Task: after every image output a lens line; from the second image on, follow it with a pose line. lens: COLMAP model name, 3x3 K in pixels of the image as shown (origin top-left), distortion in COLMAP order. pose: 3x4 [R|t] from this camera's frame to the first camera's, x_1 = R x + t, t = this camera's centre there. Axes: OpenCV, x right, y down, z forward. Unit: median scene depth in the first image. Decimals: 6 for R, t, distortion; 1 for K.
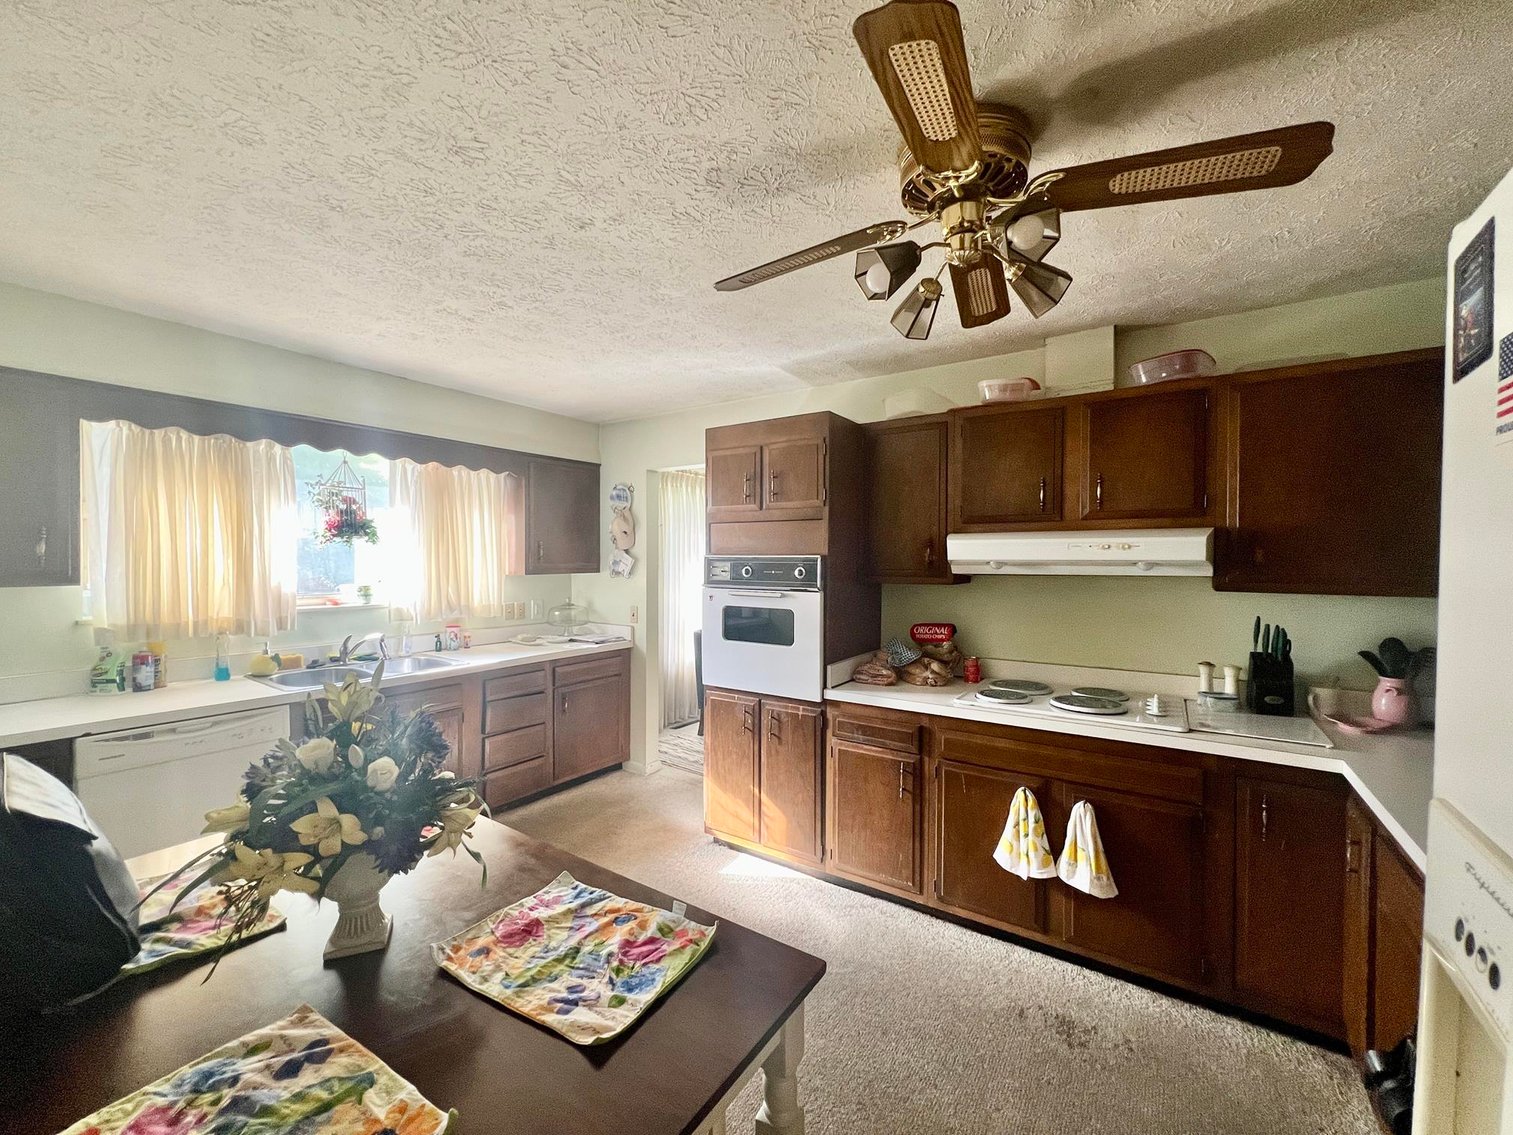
lens RADIAL K [[608.8, 0, 753.7], [0, 608.8, 565.5], [0, 0, 1]] dist [-0.001680, 0.000003]
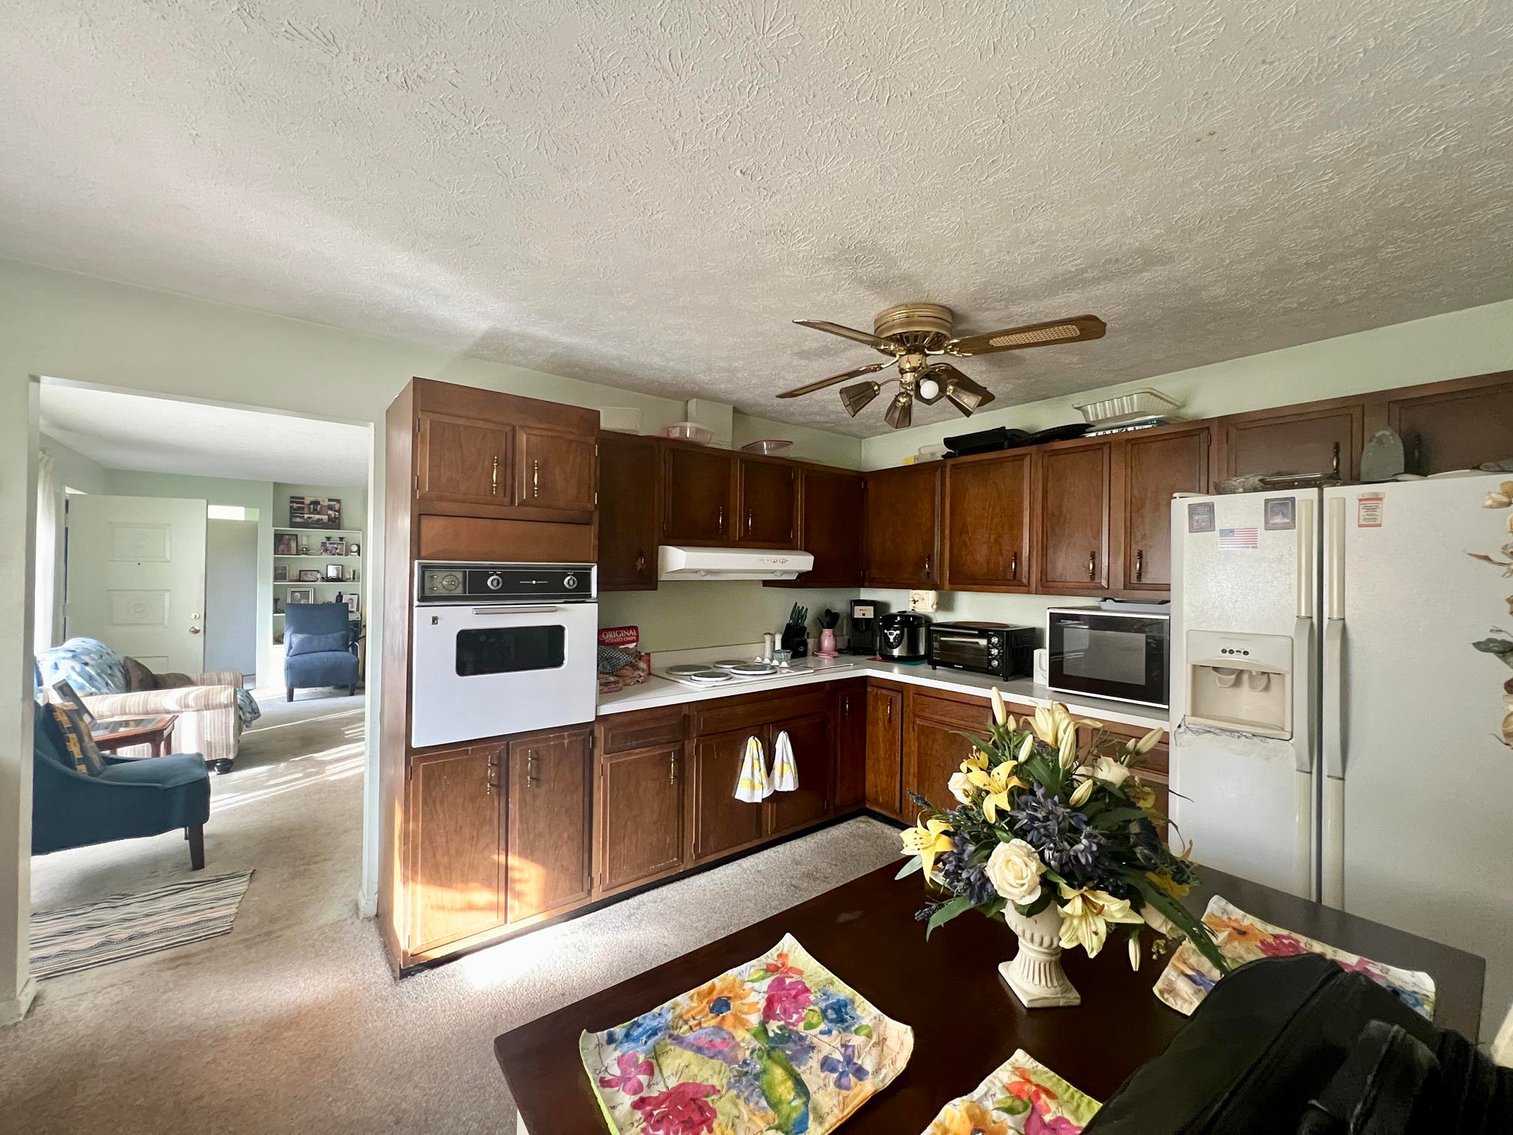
lens RADIAL K [[608.8, 0, 754.4], [0, 608.8, 569.1], [0, 0, 1]] dist [-0.001680, 0.000003]
pose [[0.301155, 0.001898, 0.953573, -0.681397], [0.002770, 0.999992, -0.002865, -0.003867], [-0.953571, 0.003505, 0.301148, 0.467859]]
